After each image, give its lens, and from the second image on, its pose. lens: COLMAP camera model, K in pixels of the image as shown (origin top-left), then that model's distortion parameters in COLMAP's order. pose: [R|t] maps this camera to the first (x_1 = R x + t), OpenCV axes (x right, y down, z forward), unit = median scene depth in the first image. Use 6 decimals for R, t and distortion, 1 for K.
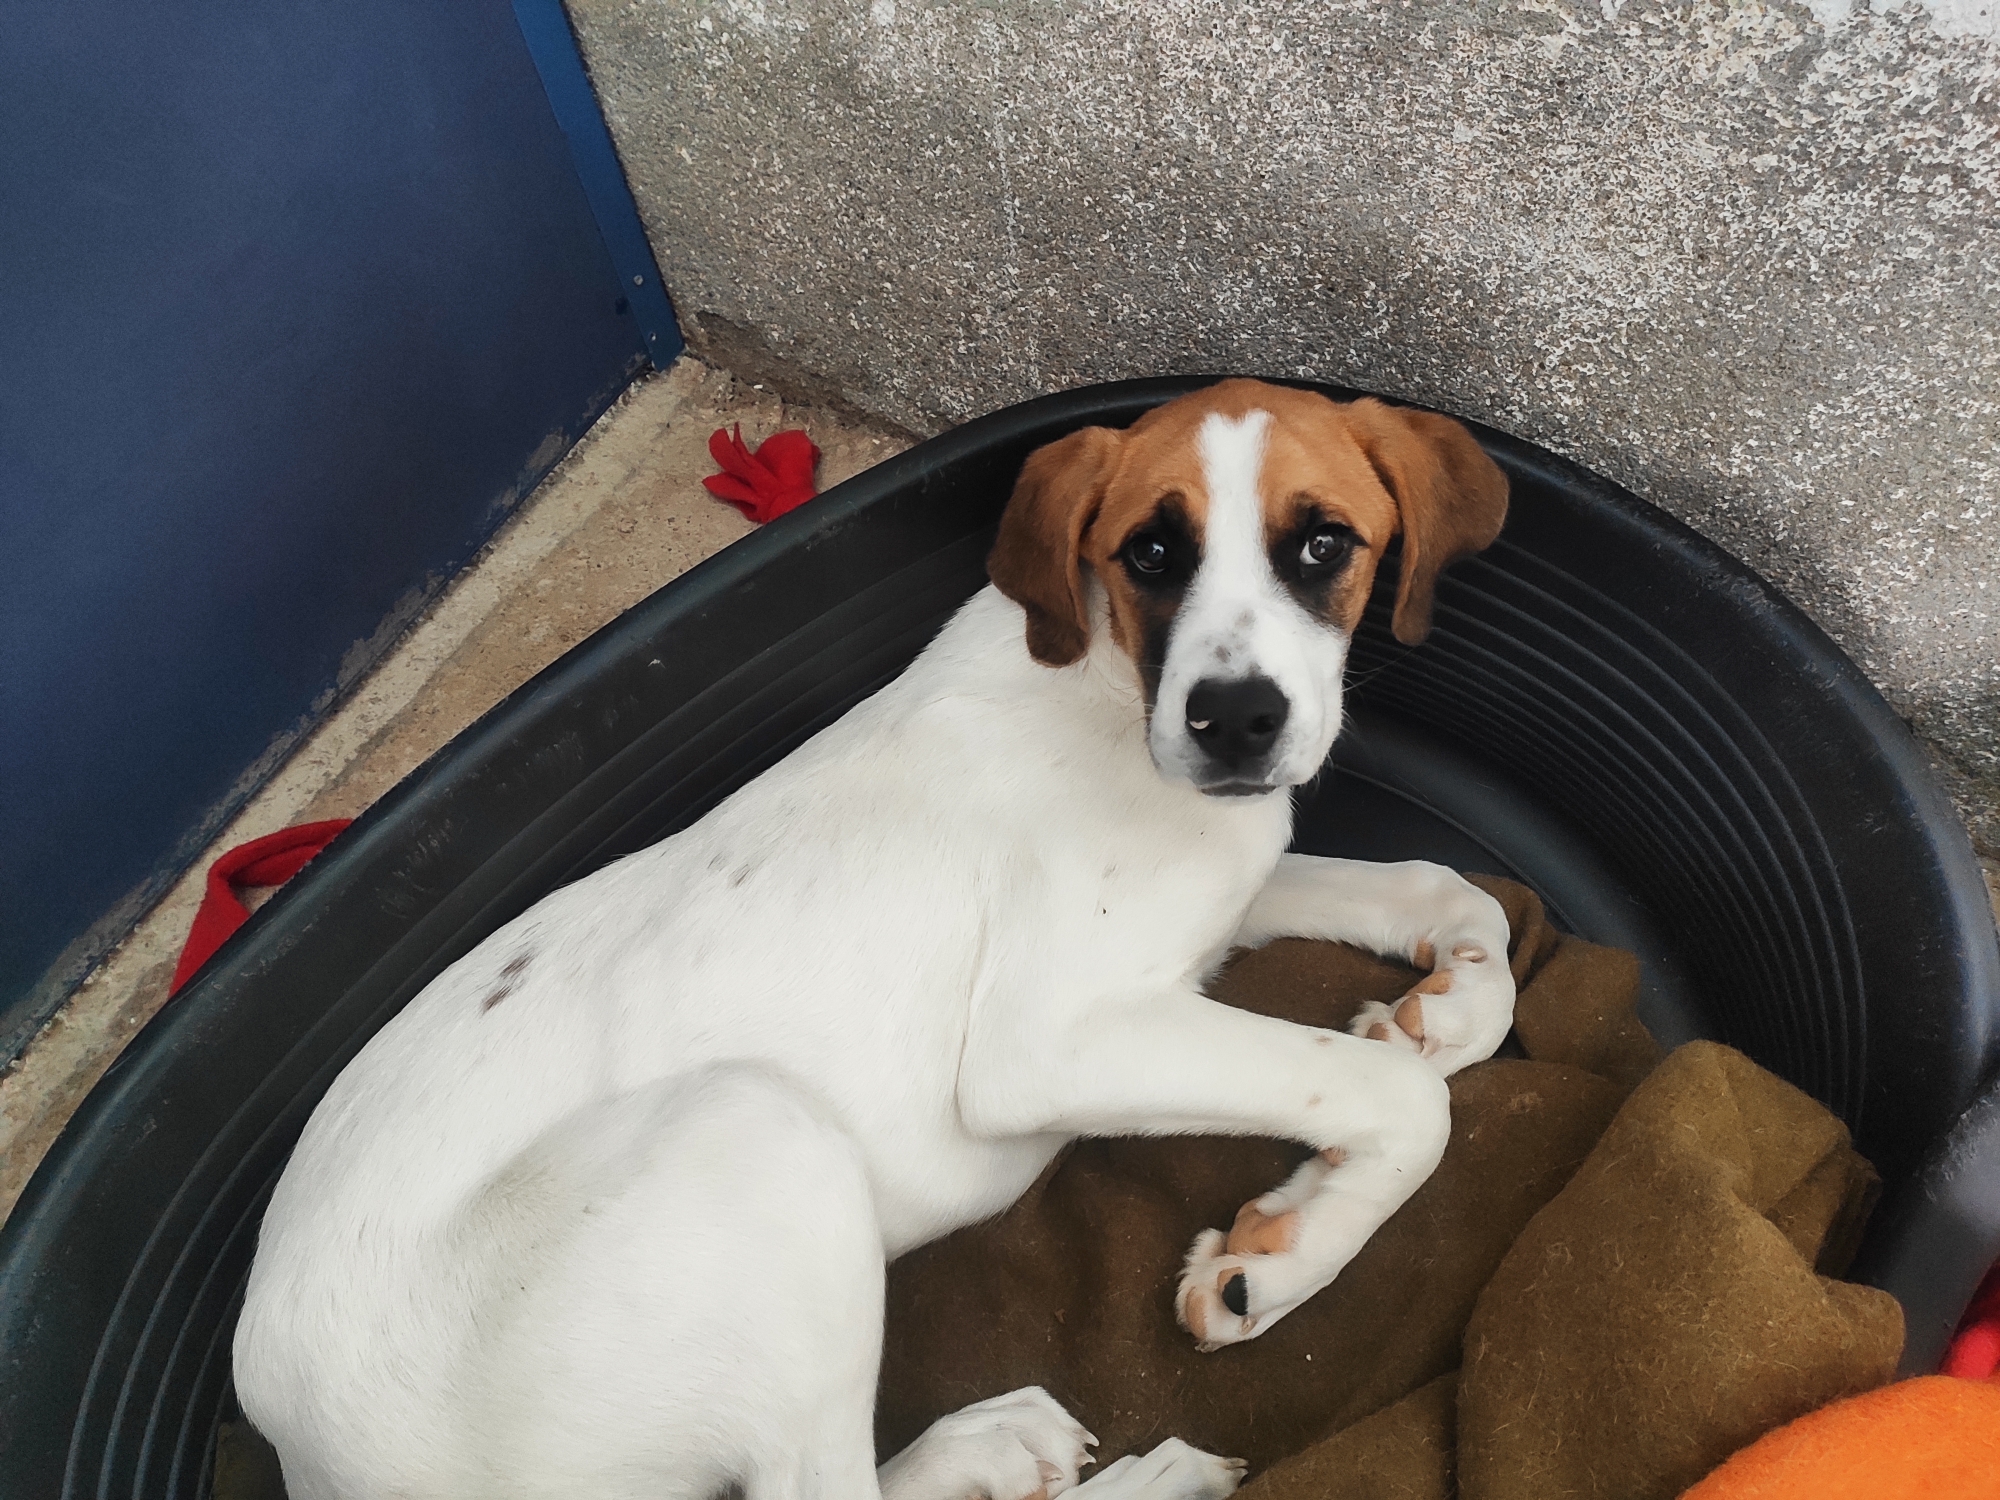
lens RADIAL K [[1517.2, 0, 992.6], [0, 1517.2, 763.5], [0, 0, 1]] dist [0.058194, -0.107457]
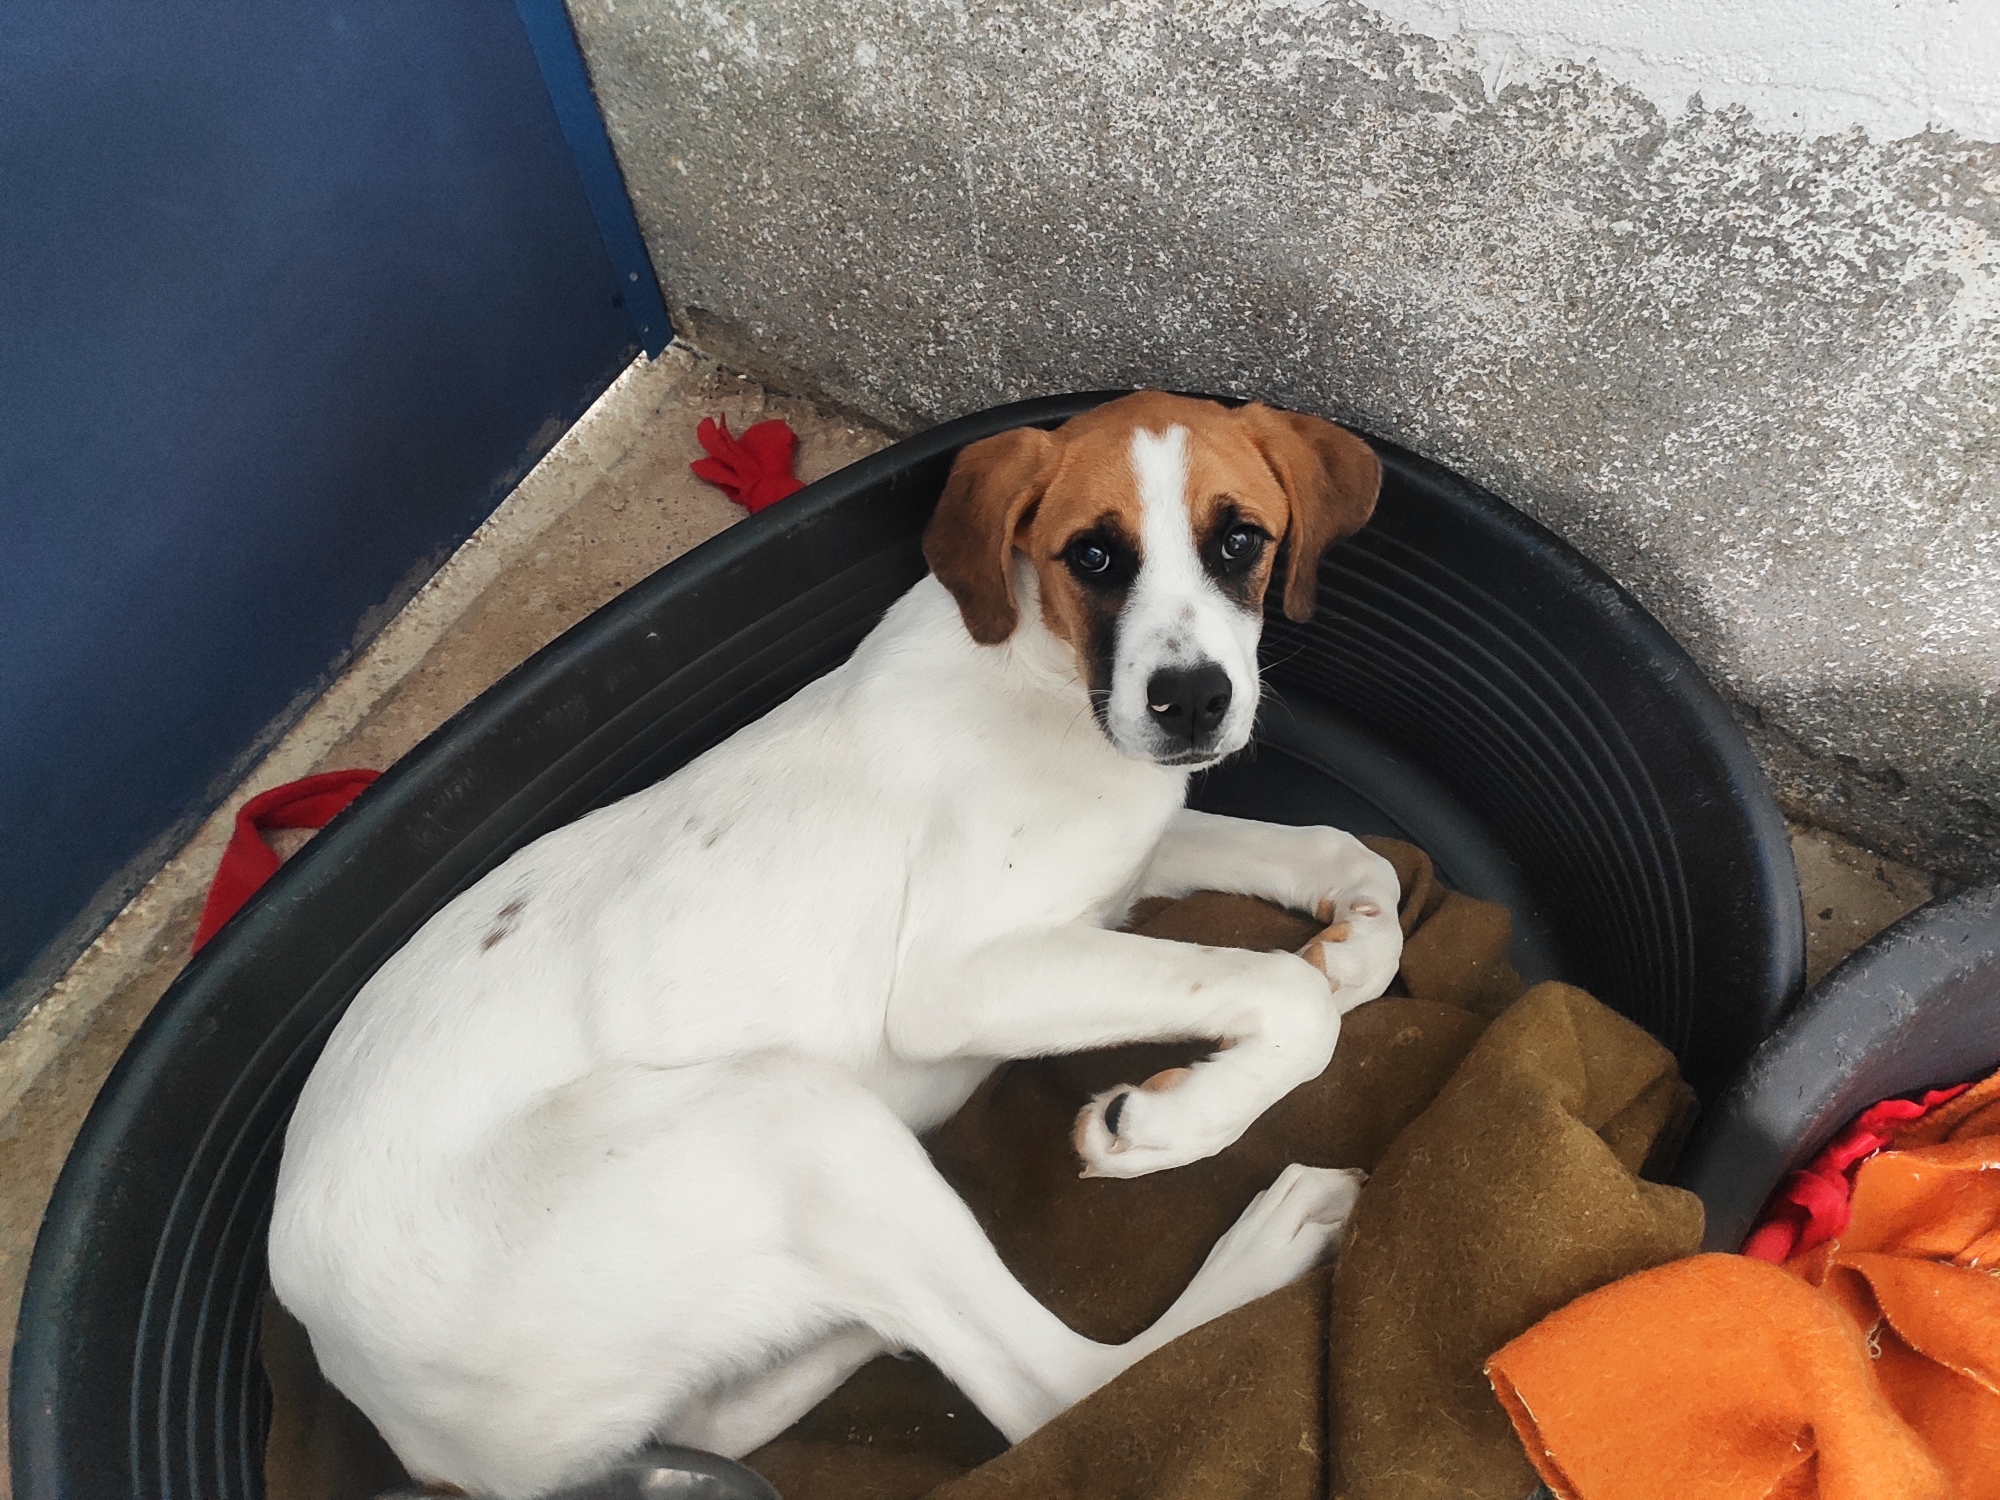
lens RADIAL K [[1517.2, 0, 992.6], [0, 1517.2, 763.5], [0, 0, 1]] dist [0.058194, -0.107457]
pose [[0.999527, 0.019628, 0.023682, 0.004874], [-0.020125, 0.999579, 0.020911, 0.000172], [-0.023261, -0.021377, 0.999501, -0.134607]]
